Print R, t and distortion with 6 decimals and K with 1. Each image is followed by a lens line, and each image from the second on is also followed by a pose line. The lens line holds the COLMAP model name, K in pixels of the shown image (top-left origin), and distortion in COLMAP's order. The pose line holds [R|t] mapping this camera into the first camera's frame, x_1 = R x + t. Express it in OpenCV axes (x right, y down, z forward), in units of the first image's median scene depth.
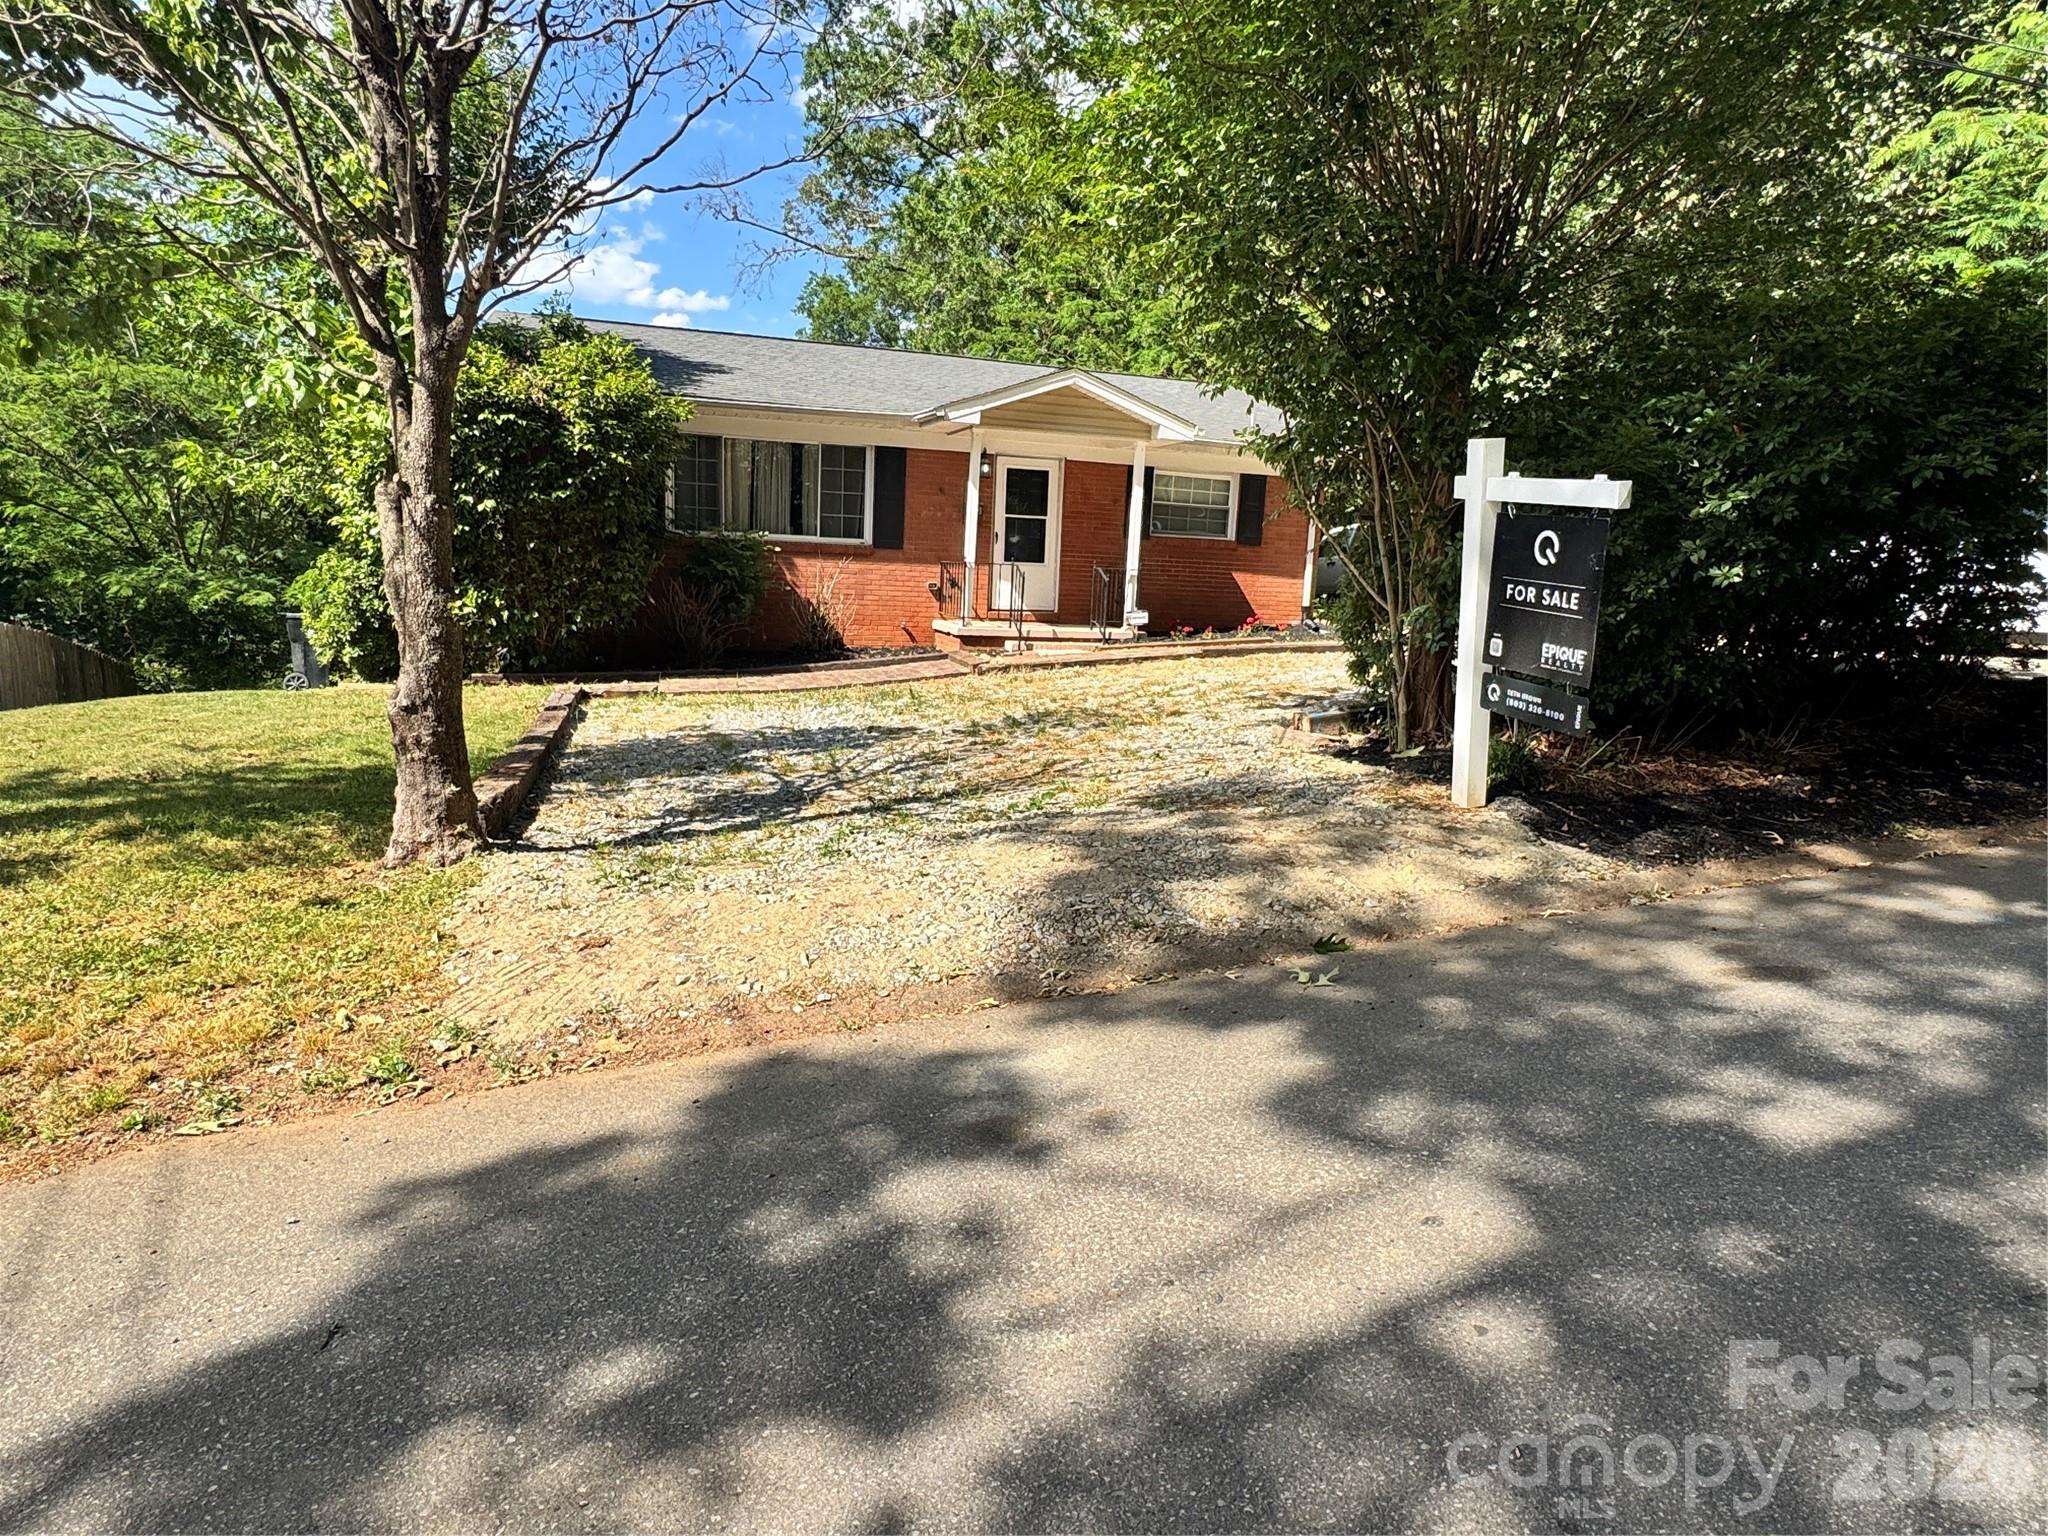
lens RADIAL K [[1208.5, 0, 1024.0], [0, 1208.5, 768.0], [0, 0, 1]] dist [-0.001016, 0.000130]
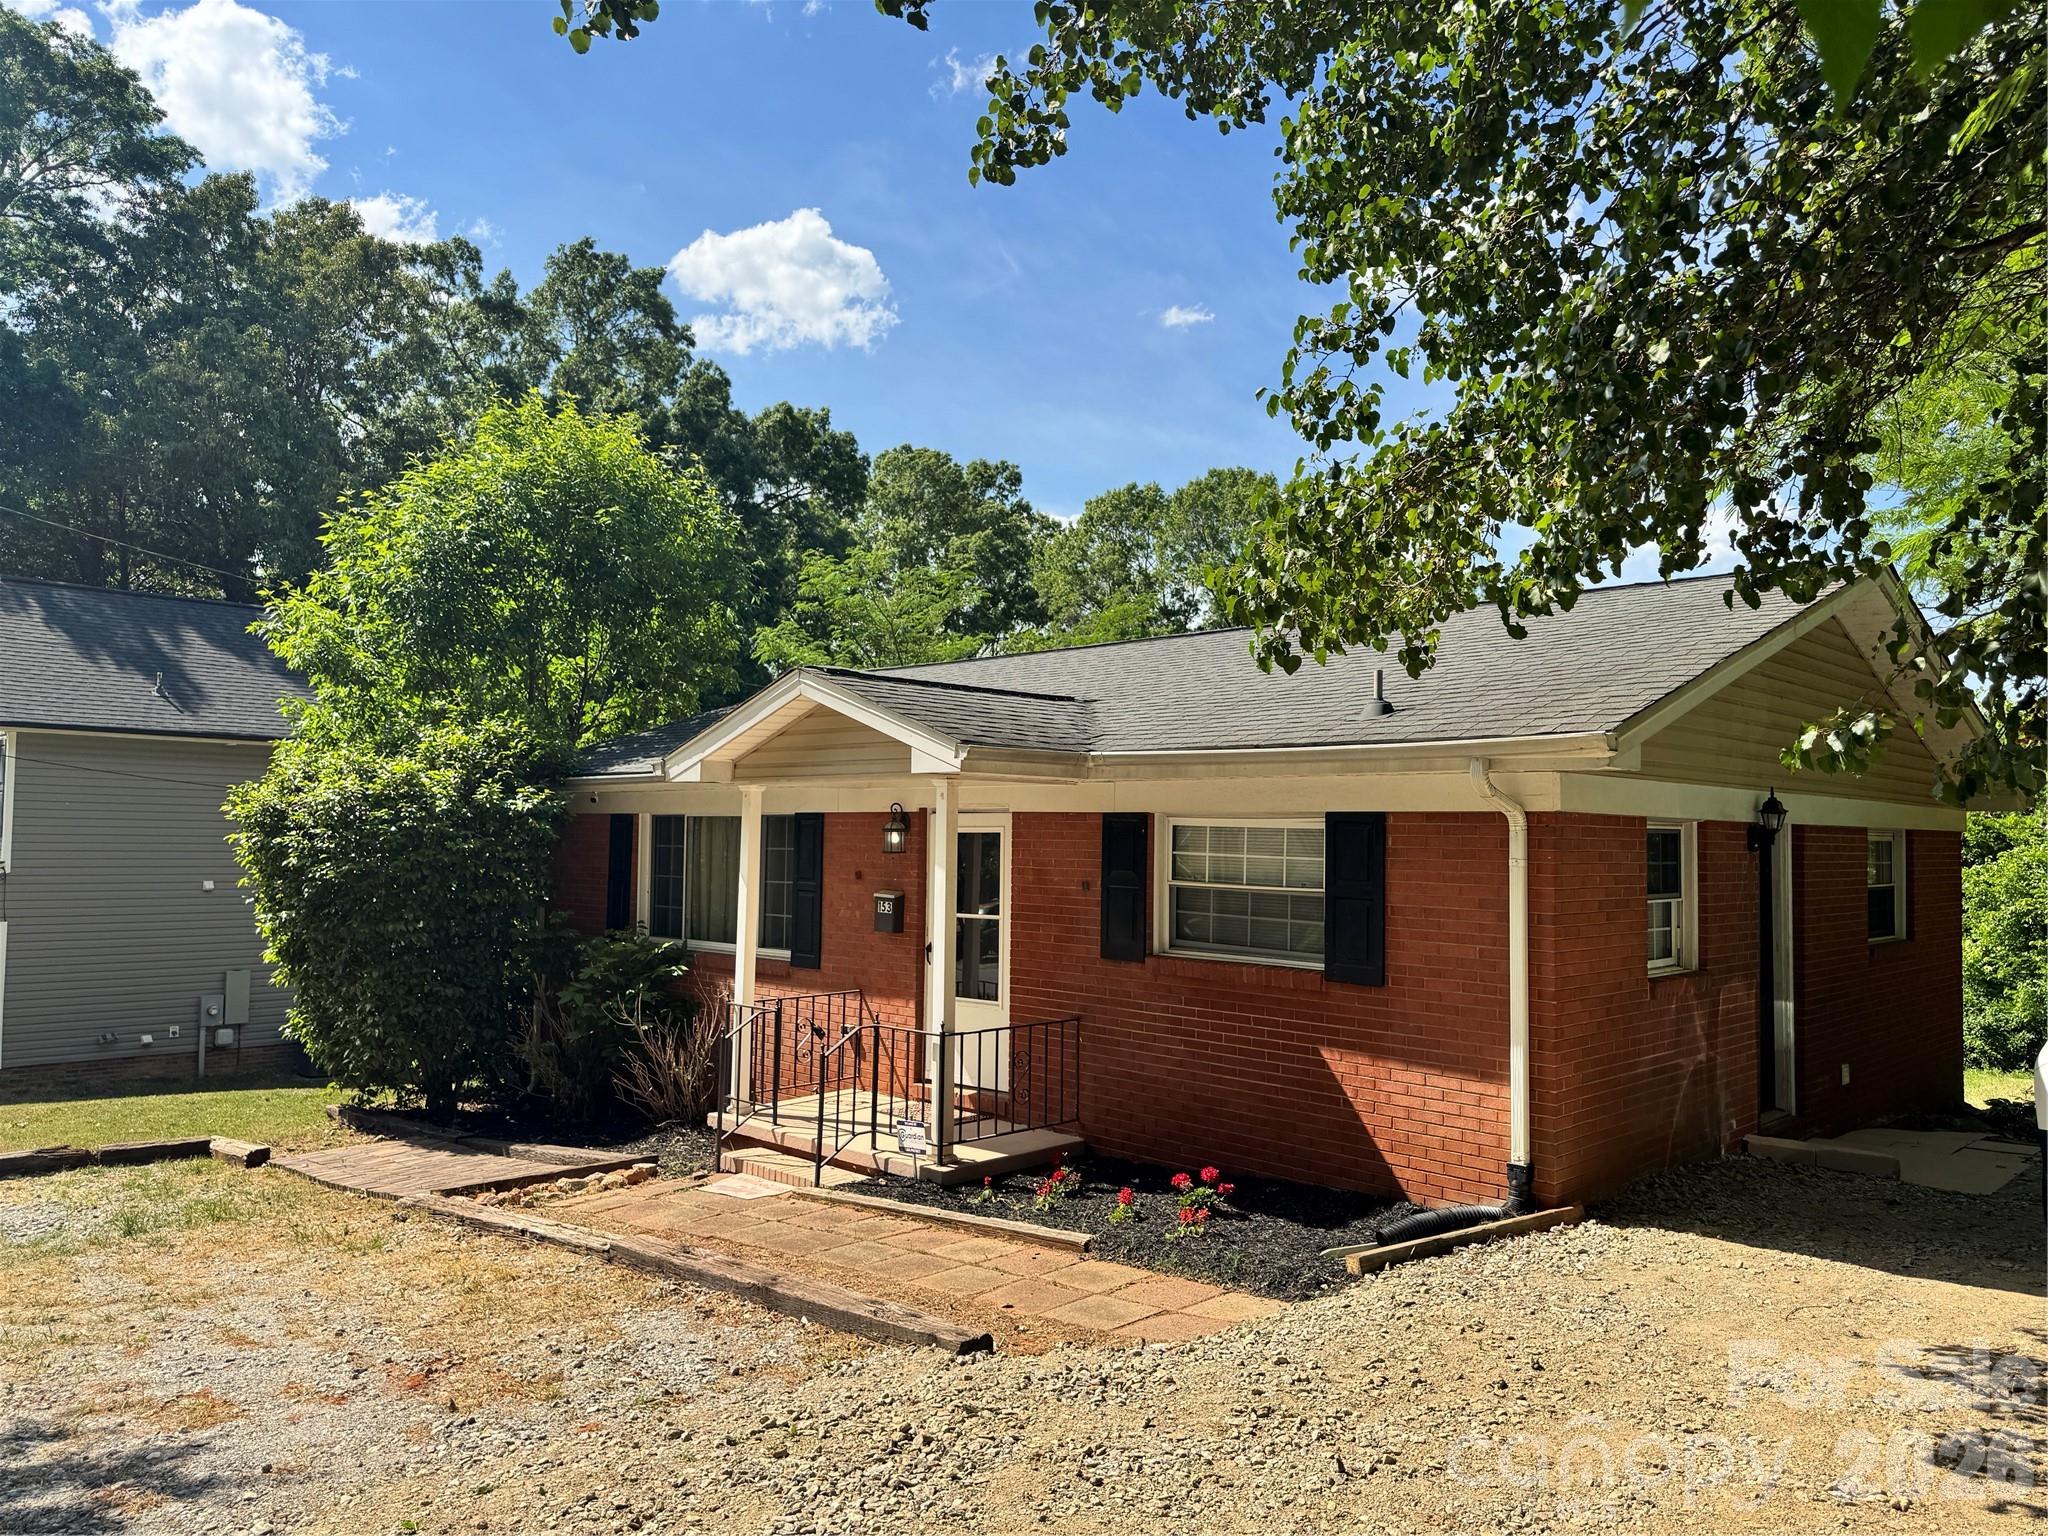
lens RADIAL K [[1409.5, 0, 1026.5], [0, 1409.5, 760.4], [0, 0, 1]] dist [0.128970, -0.226934]
pose [[0.463712, -0.085108, -0.881889, 0.622690], [-0.135463, 0.976862, -0.165502, -0.183551], [0.875569, 0.196209, 0.441454, 0.761909]]
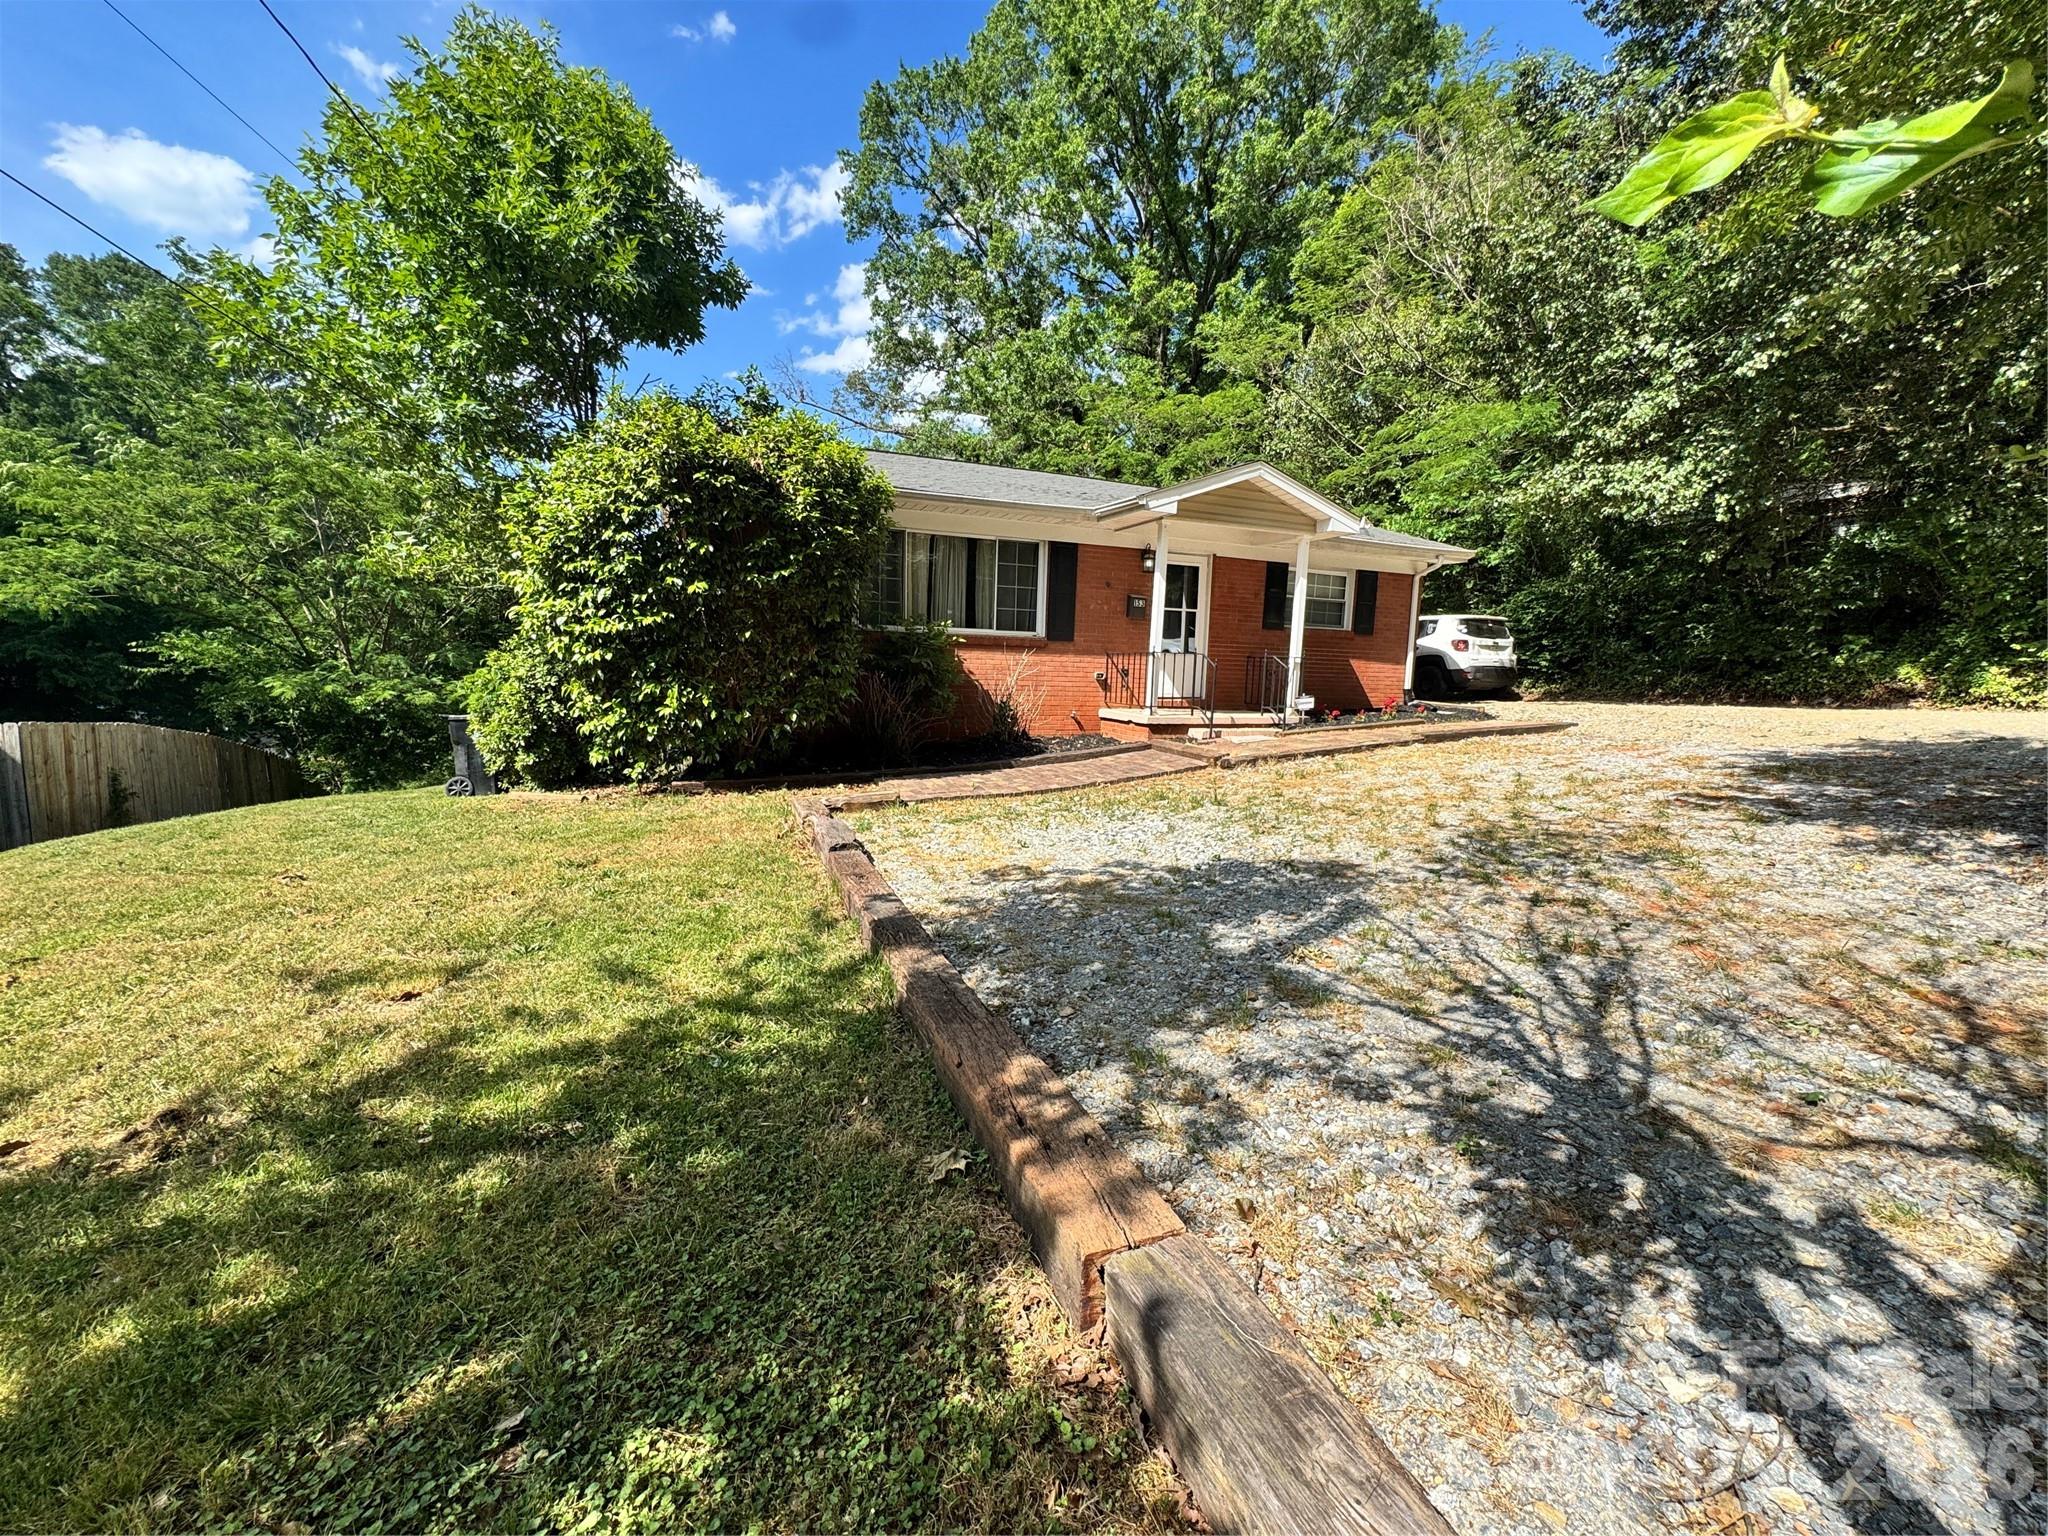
lens RADIAL K [[820.5, 0, 1024.0], [0, 820.5, 768.0], [0, 0, 1]] dist [-0.003690, 0.000263]
pose [[0.997346, -0.024827, 0.068442, -0.196546], [0.027611, 0.998817, -0.040034, -0.046997], [-0.067367, 0.041817, 0.996852, 0.315333]]
